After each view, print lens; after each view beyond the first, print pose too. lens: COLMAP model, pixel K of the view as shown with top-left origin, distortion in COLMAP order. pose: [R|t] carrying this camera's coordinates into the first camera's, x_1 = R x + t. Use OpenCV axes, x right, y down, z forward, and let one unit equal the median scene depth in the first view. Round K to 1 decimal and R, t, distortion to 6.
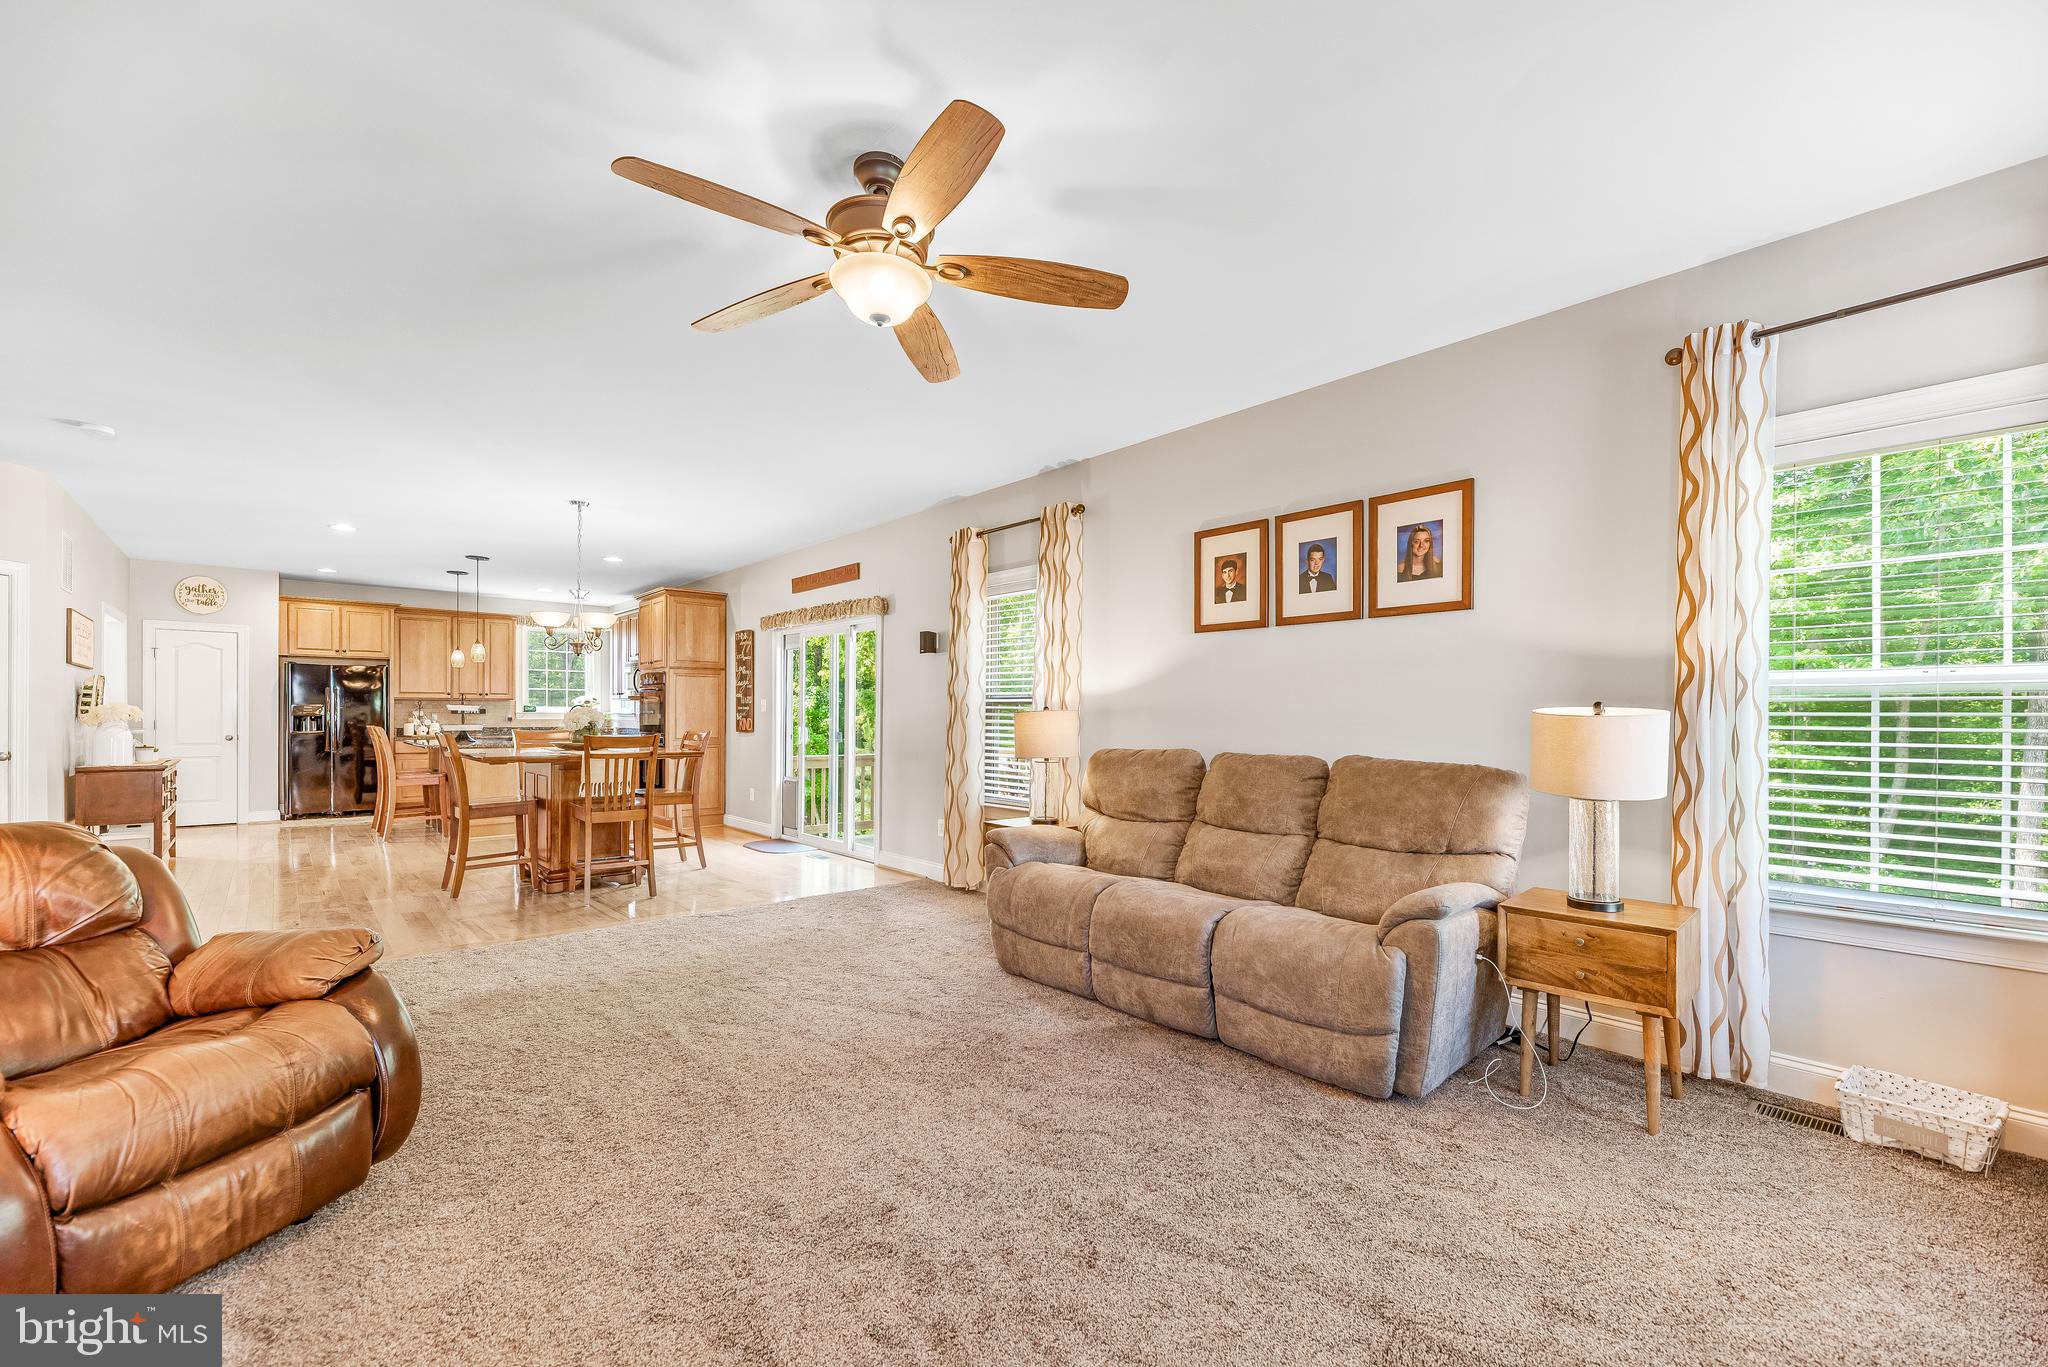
lens RADIAL K [[832.5, 0, 1011.8], [0, 832.5, 721.3], [0, 0, 1]] dist [0.001694, -0.000005]
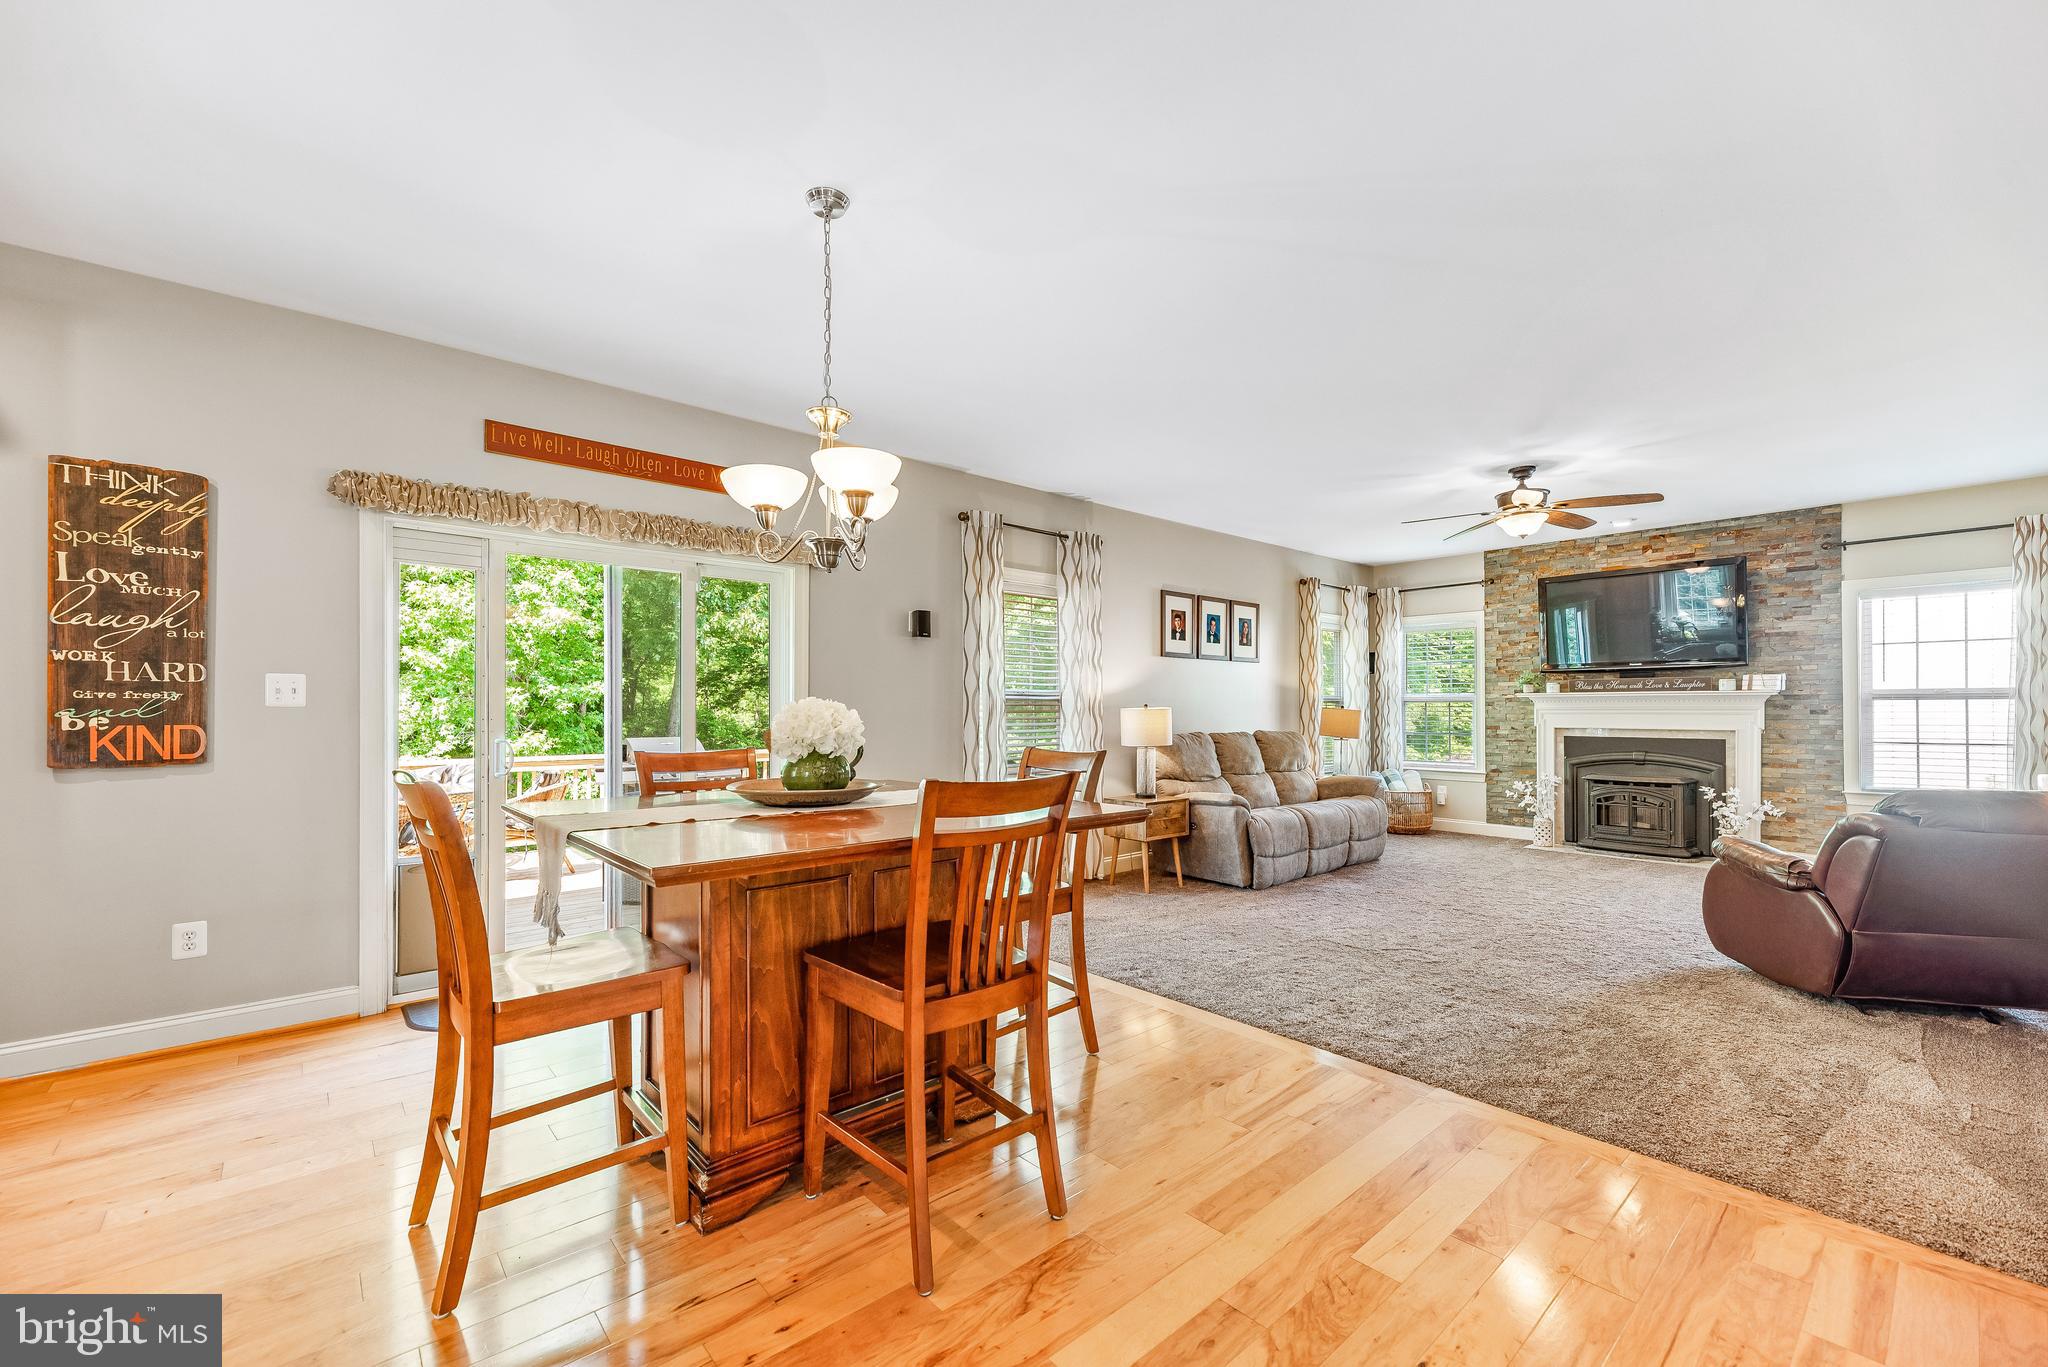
lens RADIAL K [[832.5, 0, 1013.1], [0, 832.5, 707.9], [0, 0, 1]] dist [0.001694, -0.000005]
pose [[0.008842, -0.001297, 0.999960, -0.838237], [0.007553, 0.999971, 0.001230, -0.010888], [-0.999932, 0.007541, 0.008852, 0.817321]]
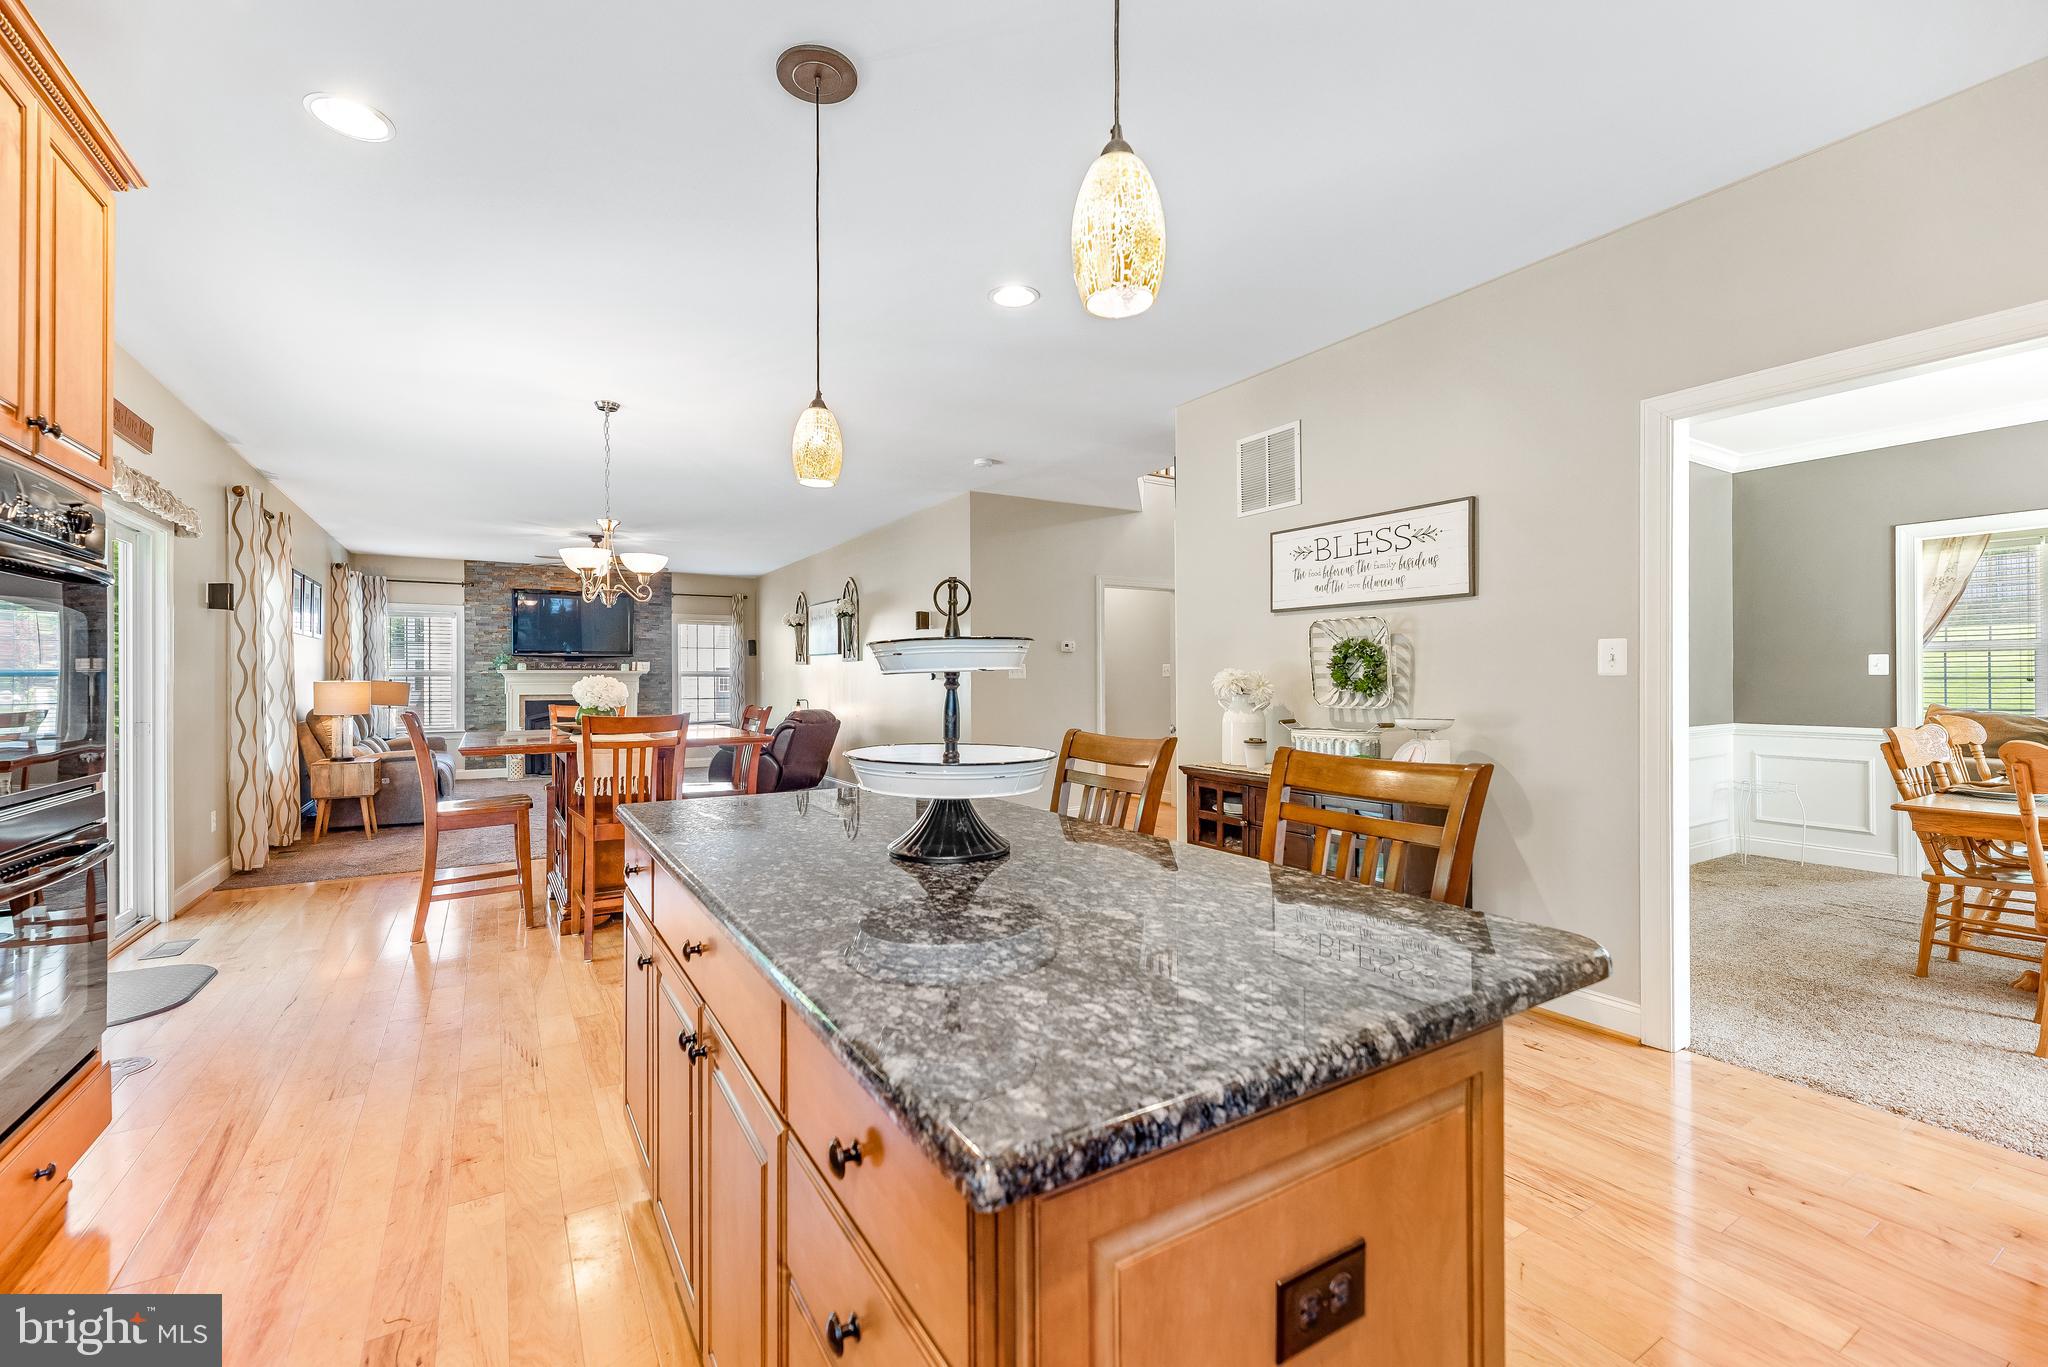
lens RADIAL K [[832.5, 0, 1012.9], [0, 832.5, 677.4], [0, 0, 1]] dist [0.001694, -0.000005]
pose [[-0.984468, 0.000666, 0.175566, -0.914105], [0.001413, 0.999990, 0.004126, -0.016395], [-0.175561, 0.004310, -0.984459, 1.512606]]
